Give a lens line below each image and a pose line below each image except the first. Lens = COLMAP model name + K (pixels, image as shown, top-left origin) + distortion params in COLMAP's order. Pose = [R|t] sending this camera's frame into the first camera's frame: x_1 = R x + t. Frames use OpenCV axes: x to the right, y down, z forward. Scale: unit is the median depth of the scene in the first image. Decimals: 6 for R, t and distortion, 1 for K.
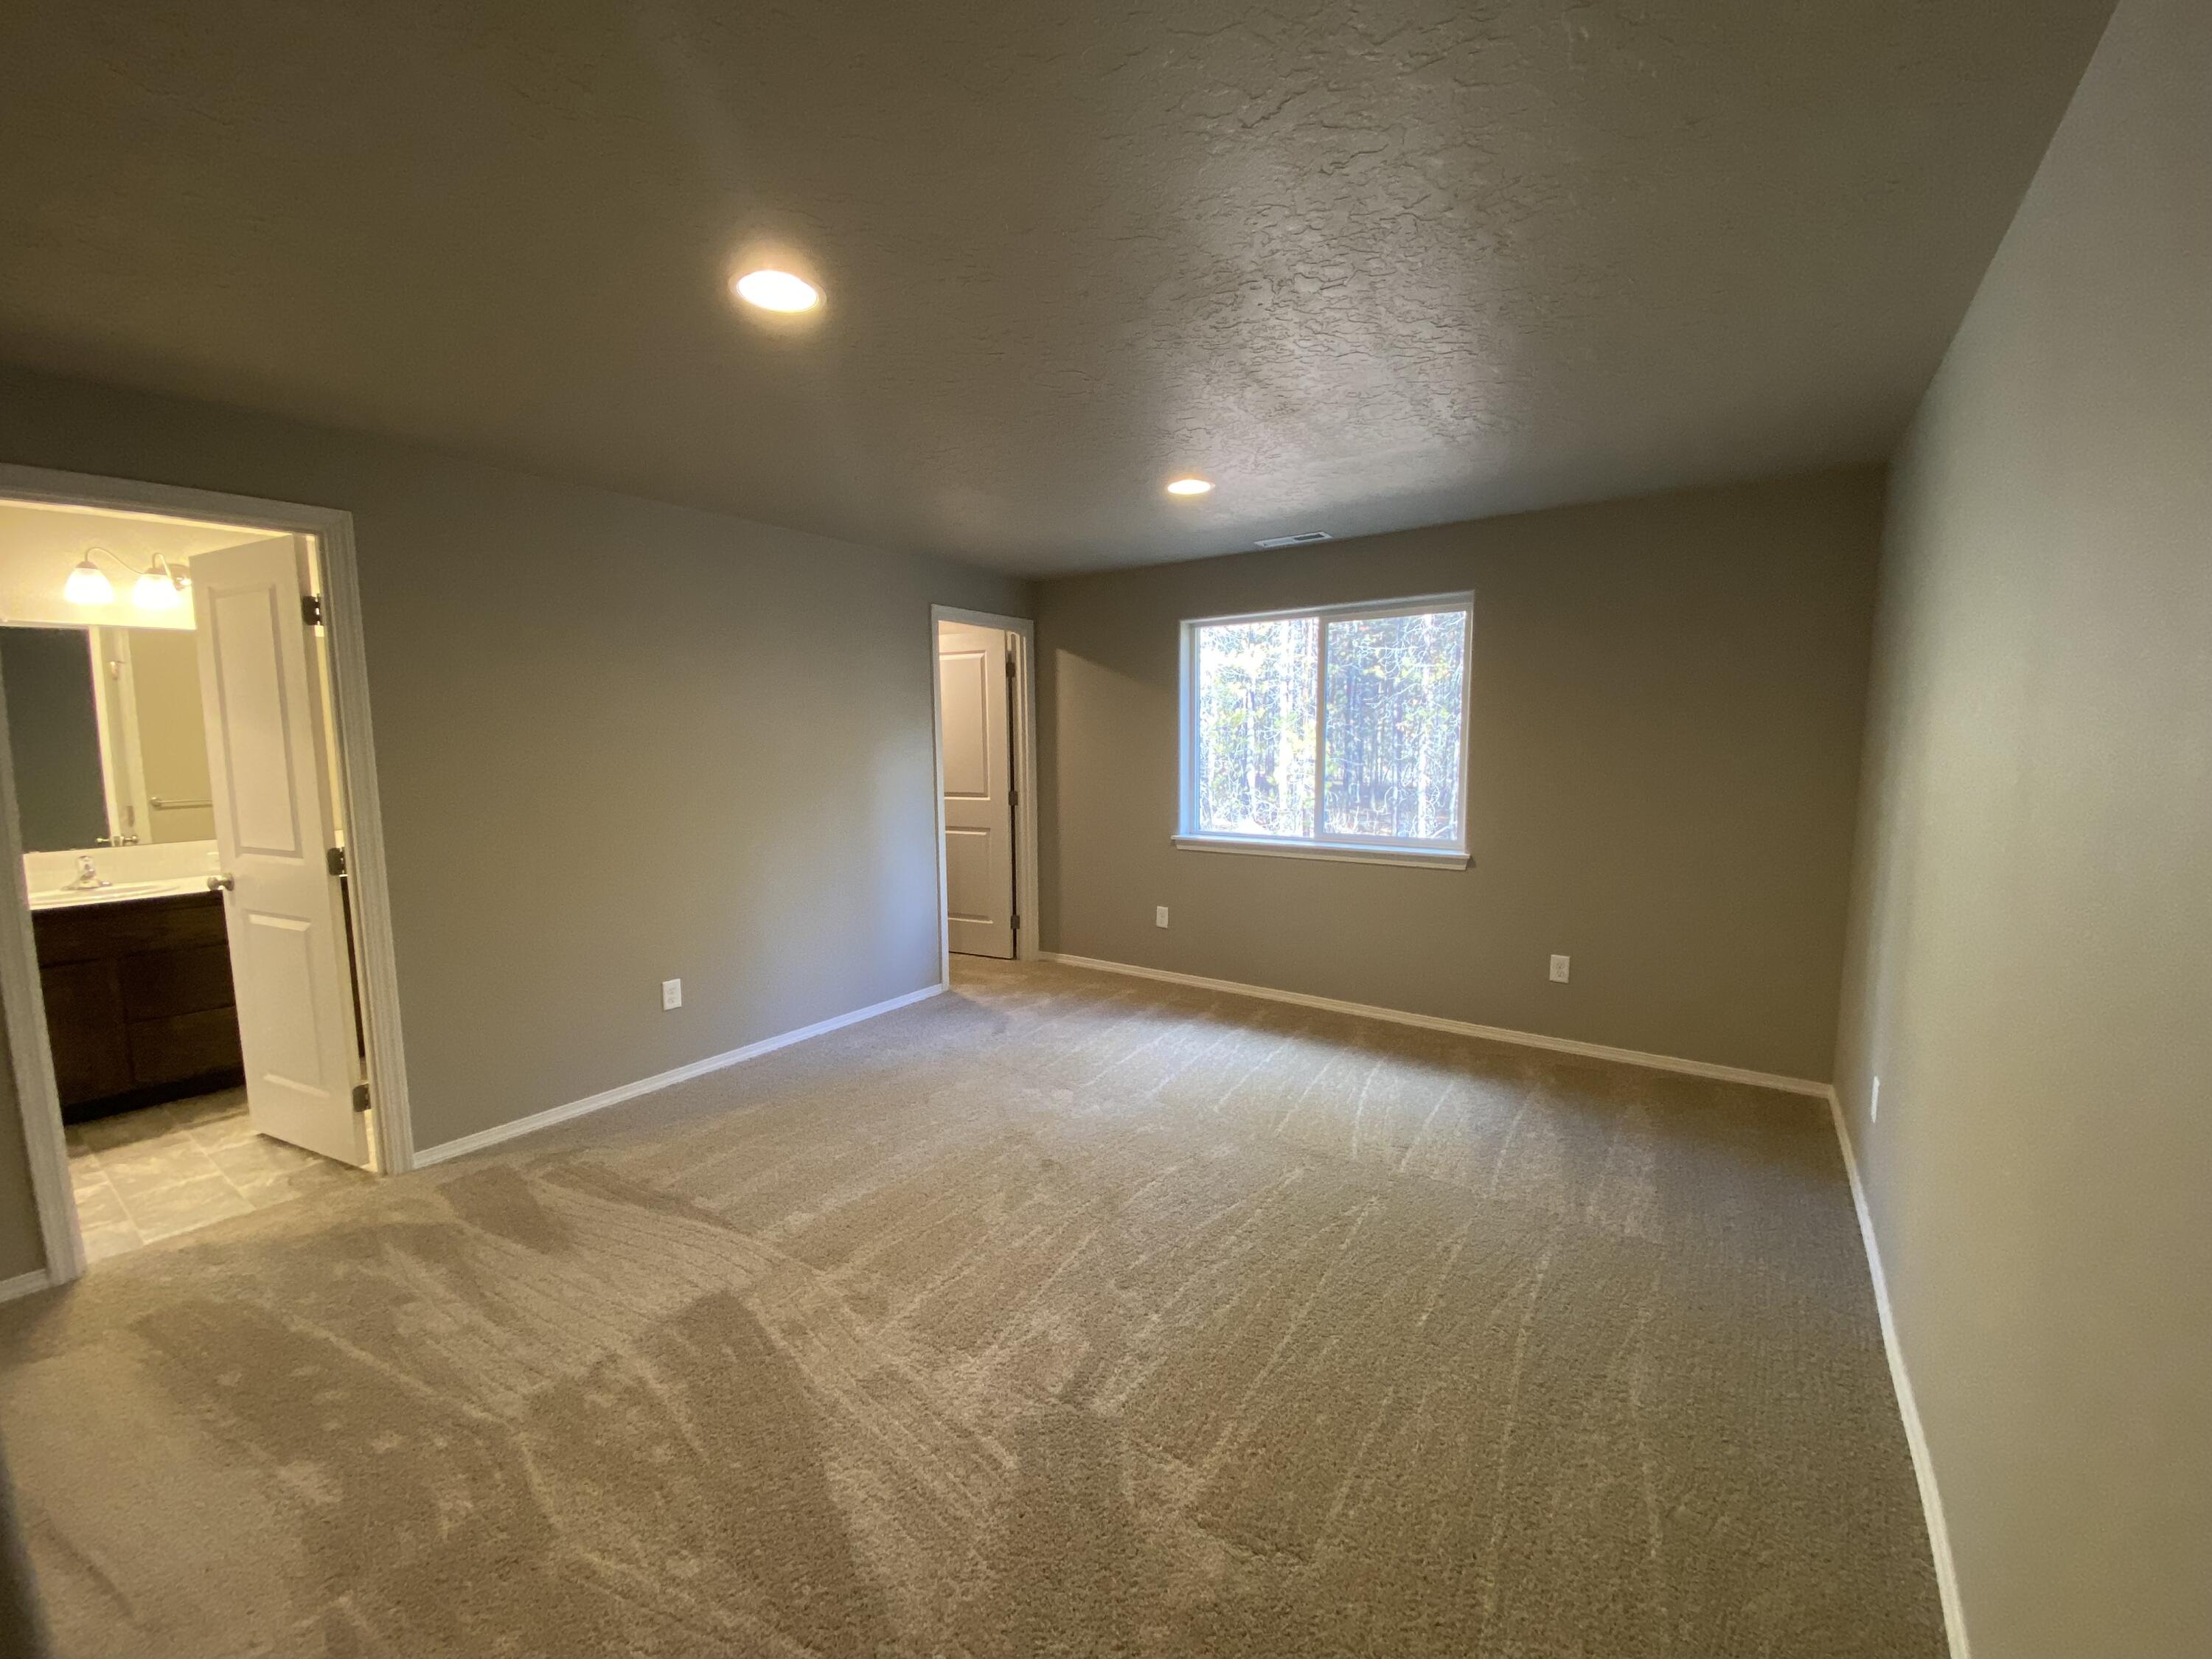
lens RADIAL K [[890.7, 0, 1103.5], [0, 890.7, 832.4], [0, 0, 1]] dist [-0.003430, -0.003978]
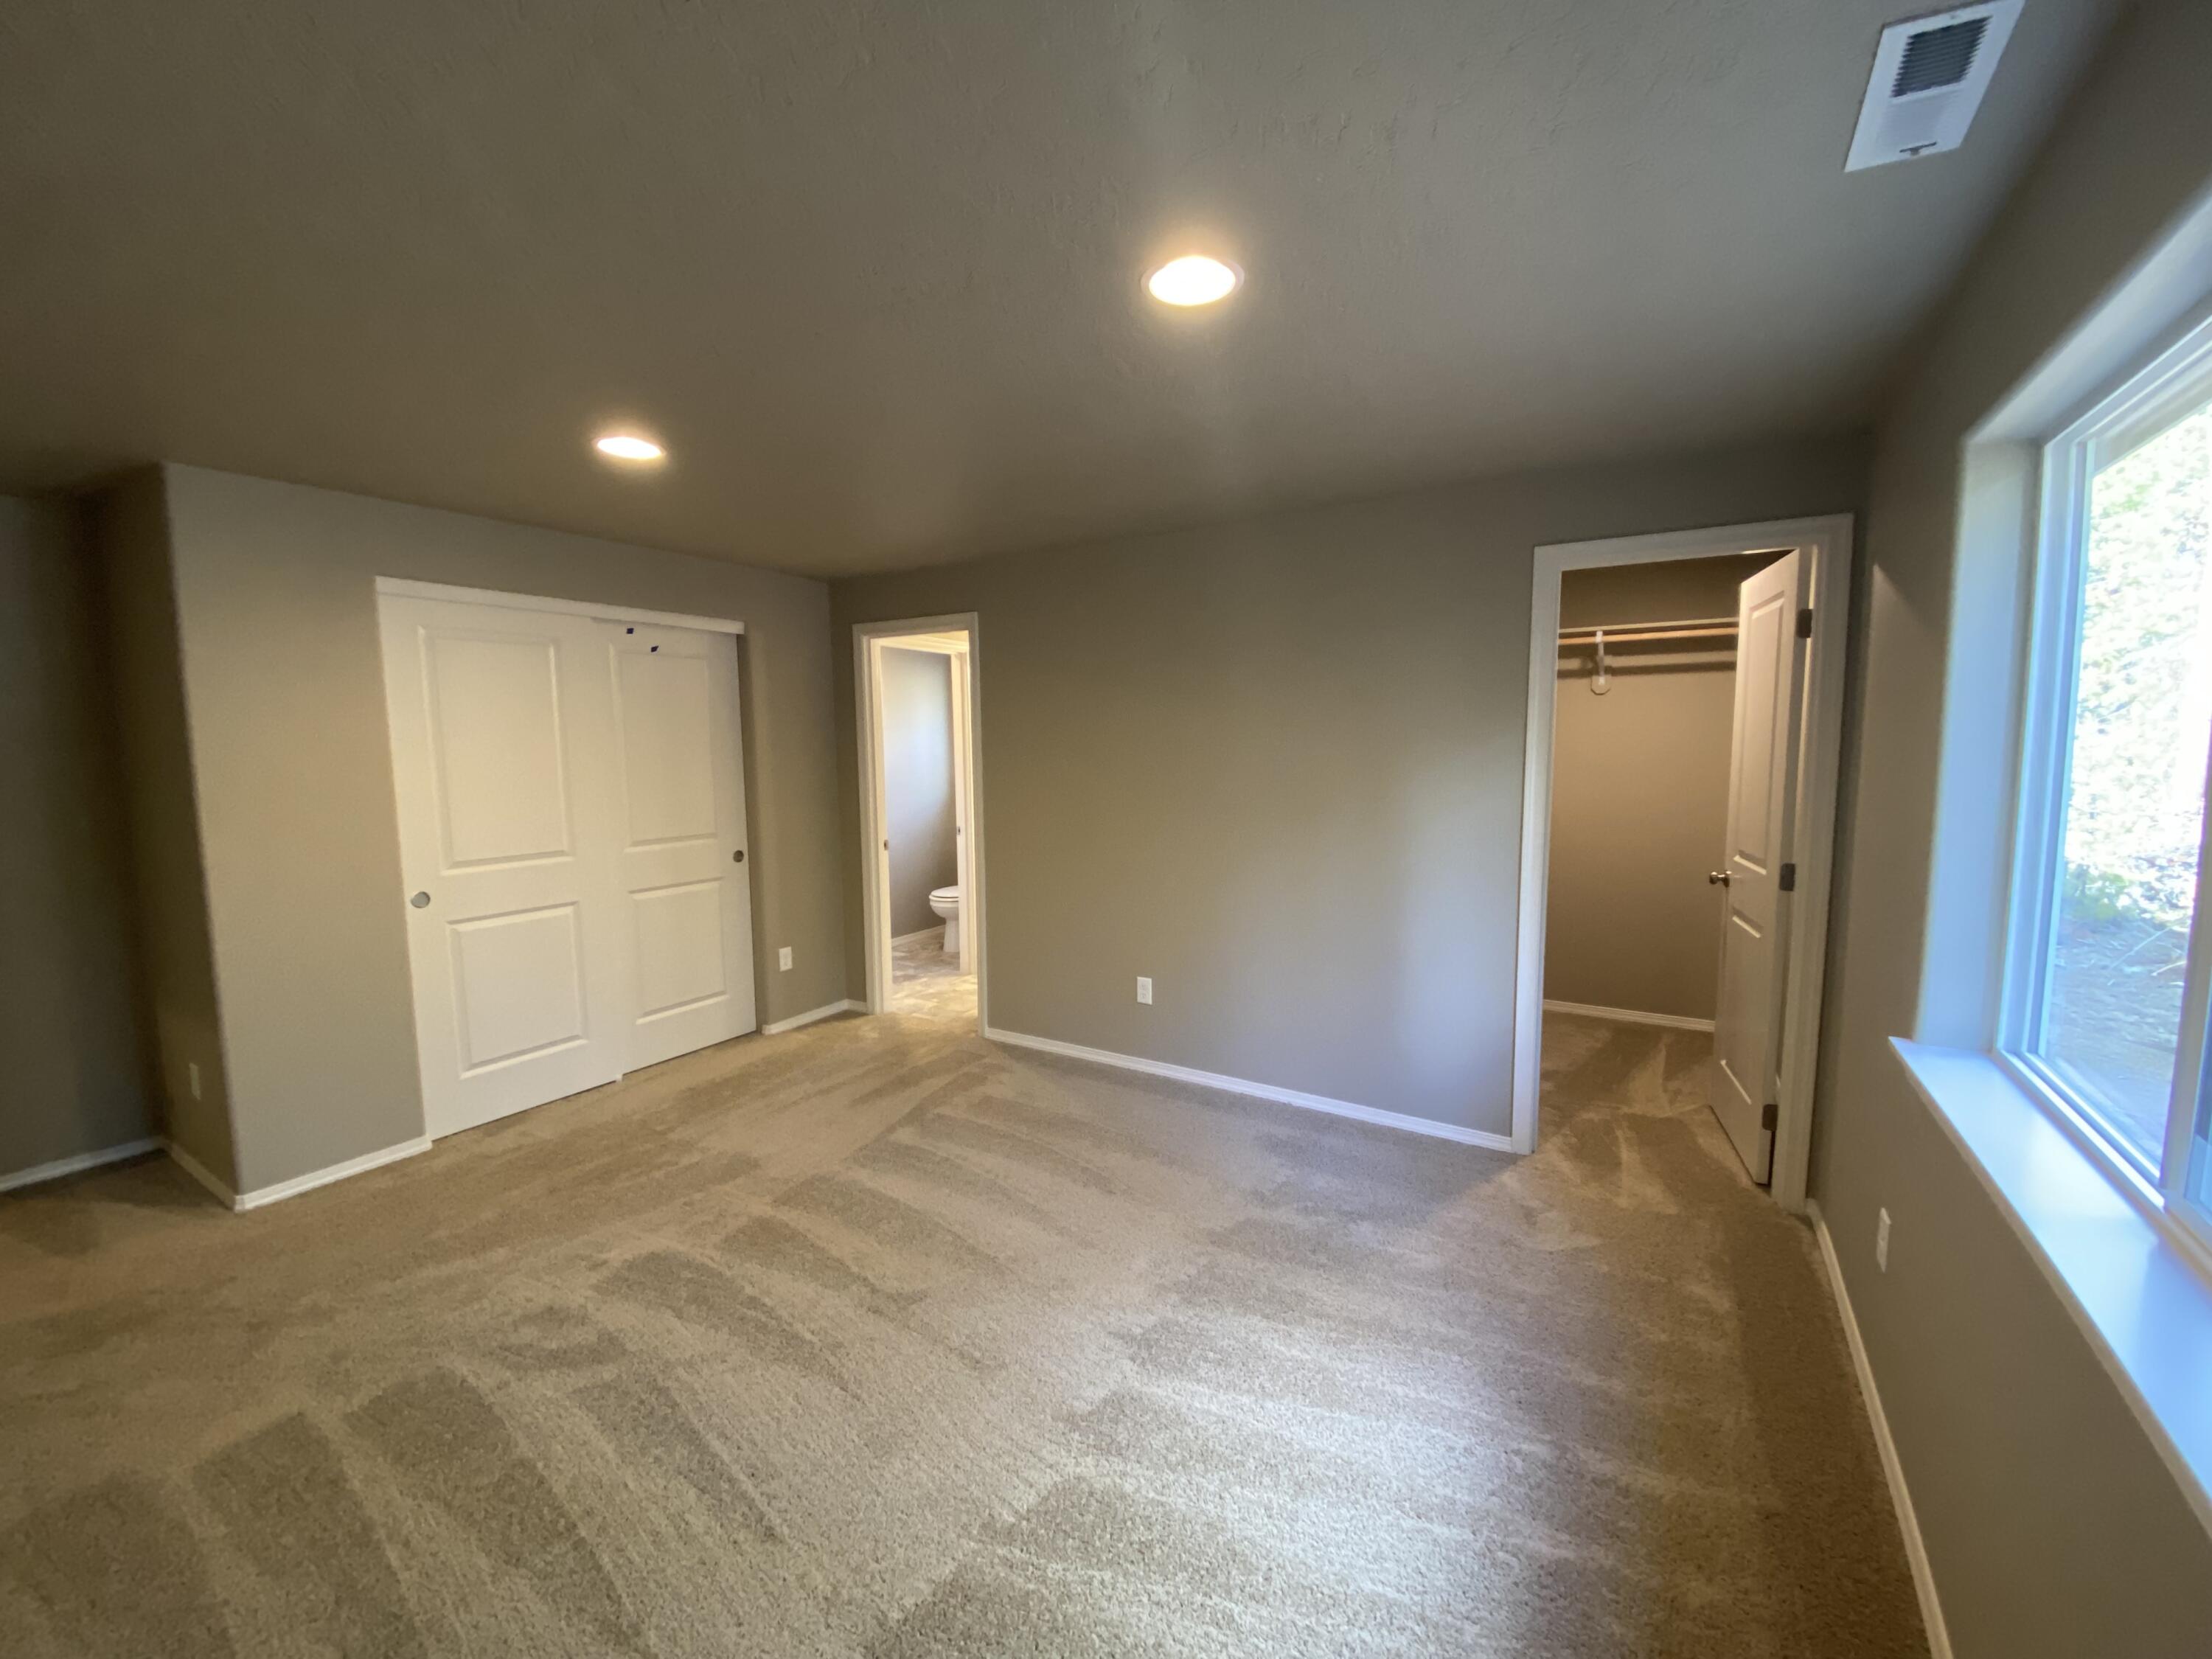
lens RADIAL K [[890.7, 0, 1102.4], [0, 890.7, 837.9], [0, 0, 1]] dist [-0.003430, -0.003978]
pose [[0.059922, 0.119264, -0.991053, 0.696466], [-0.104436, 0.988137, 0.112599, -0.144752], [0.992725, 0.096754, 0.071666, 1.073533]]
